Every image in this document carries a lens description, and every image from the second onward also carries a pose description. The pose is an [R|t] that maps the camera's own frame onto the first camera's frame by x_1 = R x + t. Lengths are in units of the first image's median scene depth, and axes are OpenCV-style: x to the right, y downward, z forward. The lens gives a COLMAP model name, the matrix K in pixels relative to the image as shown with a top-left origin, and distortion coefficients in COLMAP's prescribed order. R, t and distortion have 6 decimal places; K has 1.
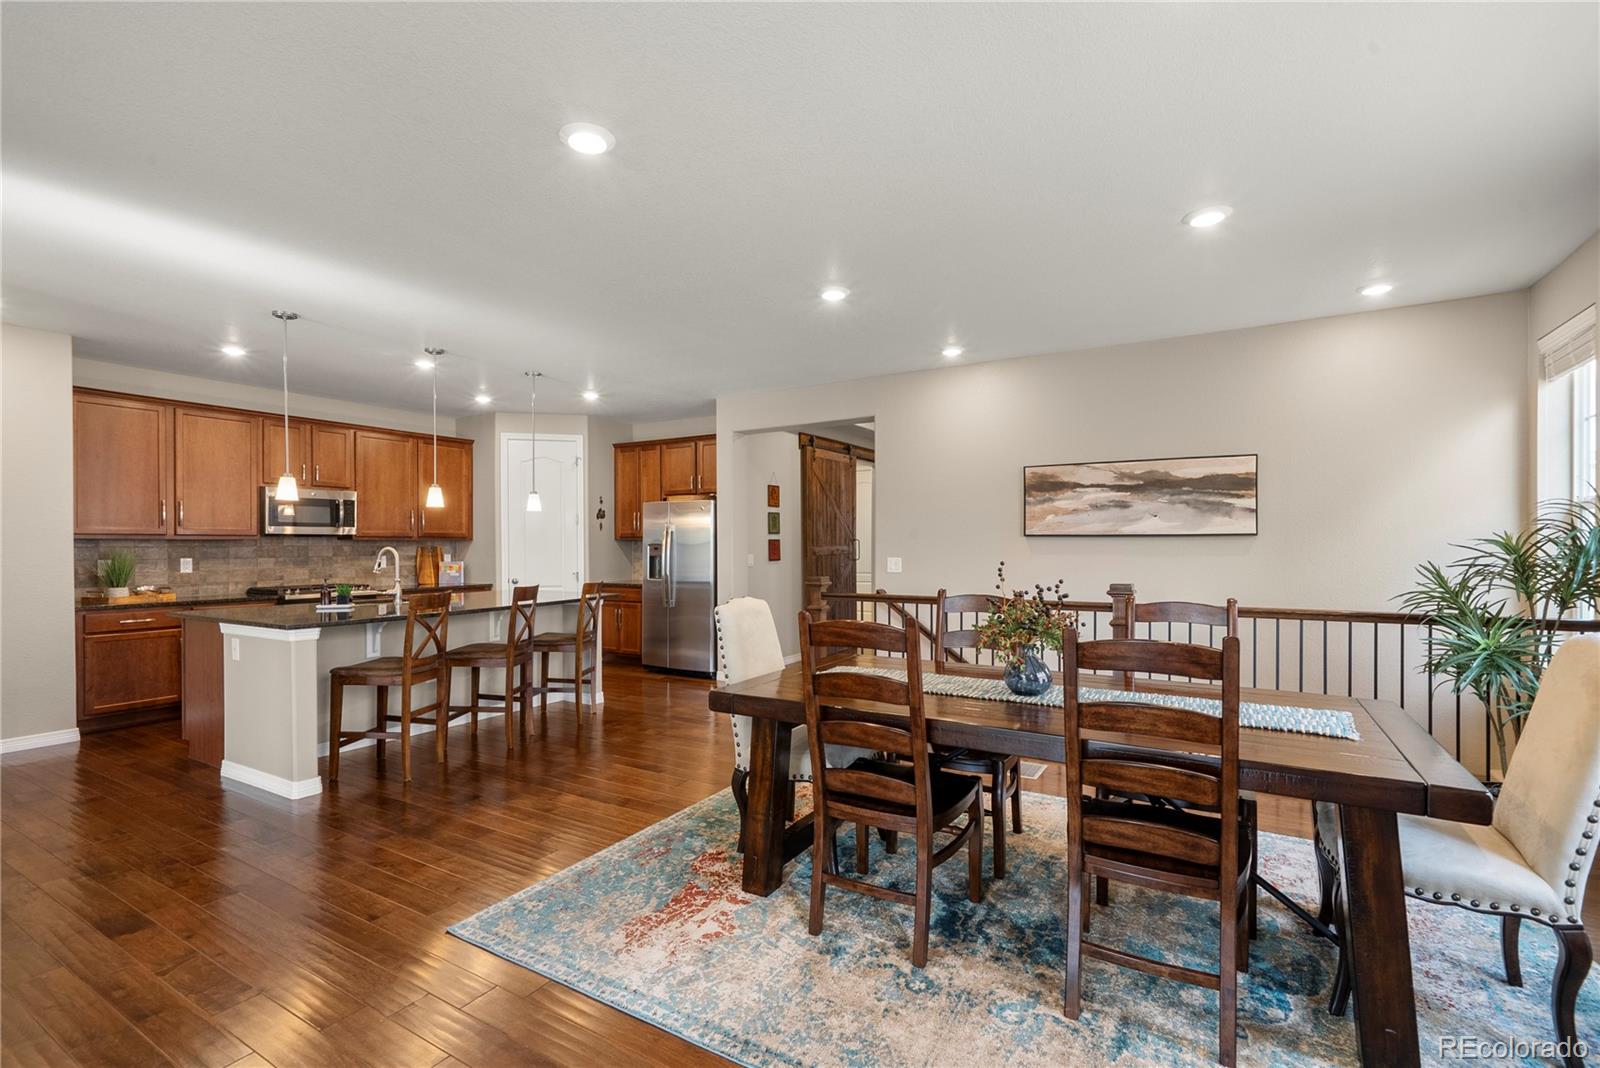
lens RADIAL K [[716.5, 0, 797.7], [0, 716.5, 548.1], [0, 0, 1]] dist [-0.001170, 0.000382]
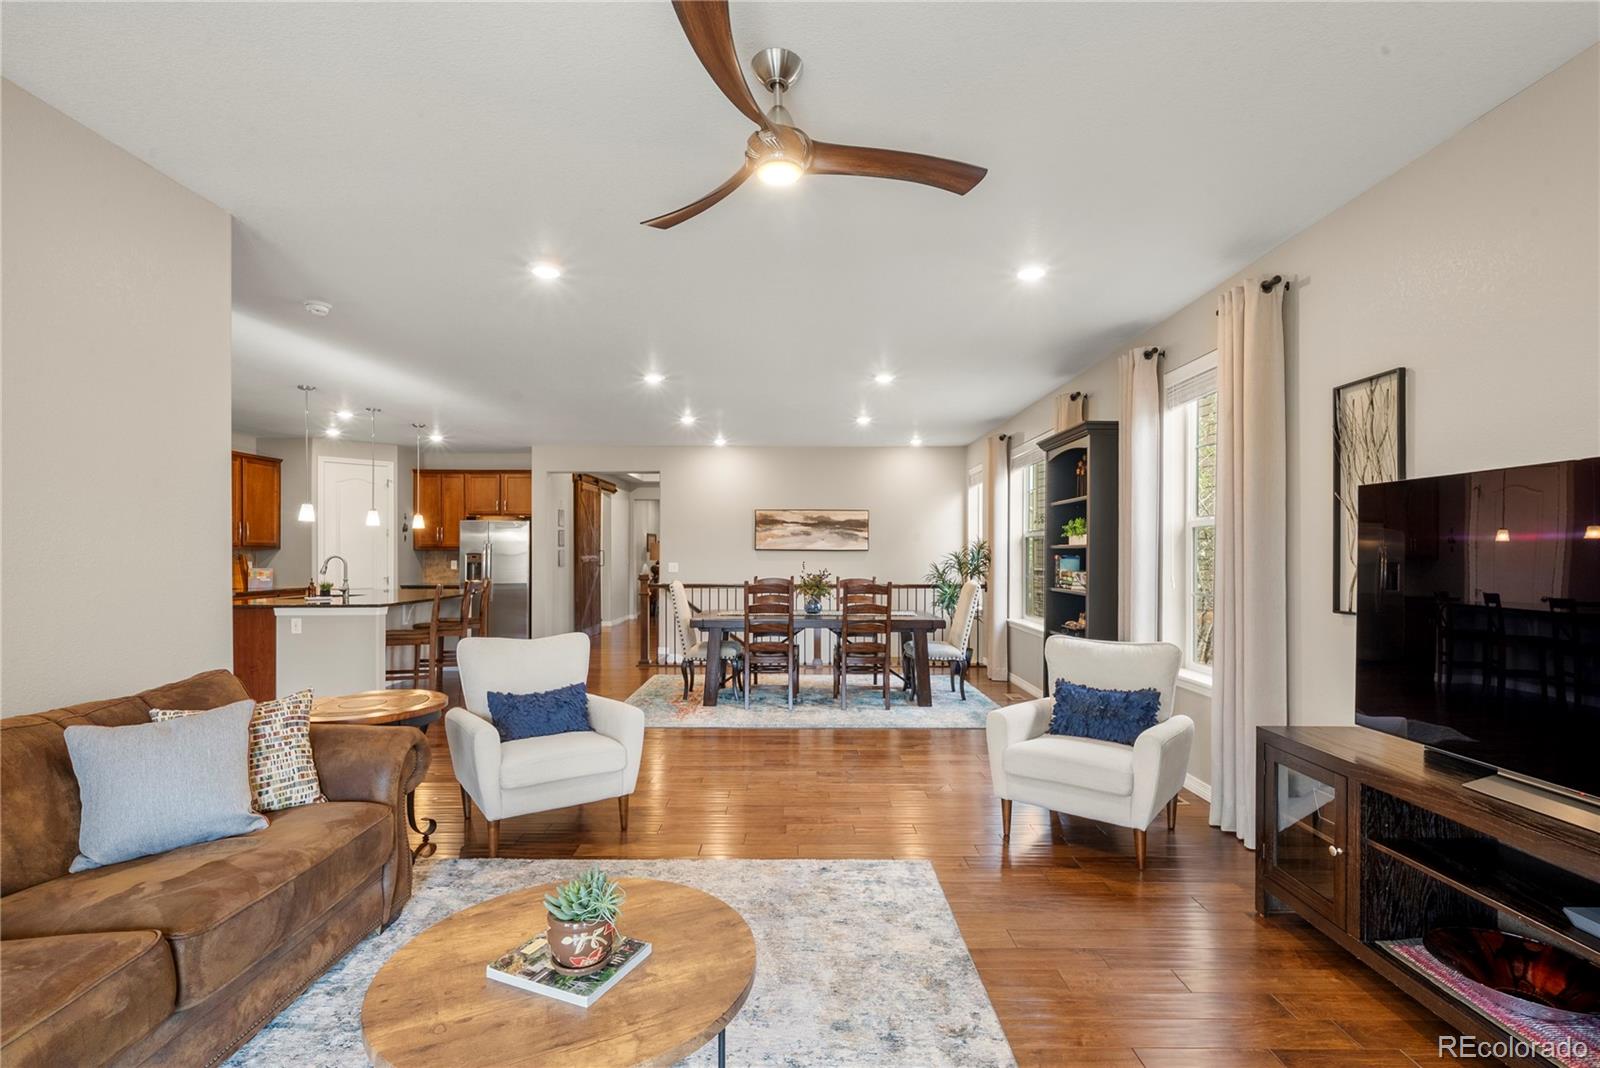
lens RADIAL K [[726.6, 0, 799.3], [0, 726.6, 558.9], [0, 0, 1]] dist [-0.001943, 0.001259]
pose [[0.857269, 0.001097, 0.514867, -0.474859], [-0.001620, 0.999999, 0.000567, 0.003704], [-0.514866, -0.001320, 0.857270, -0.536578]]
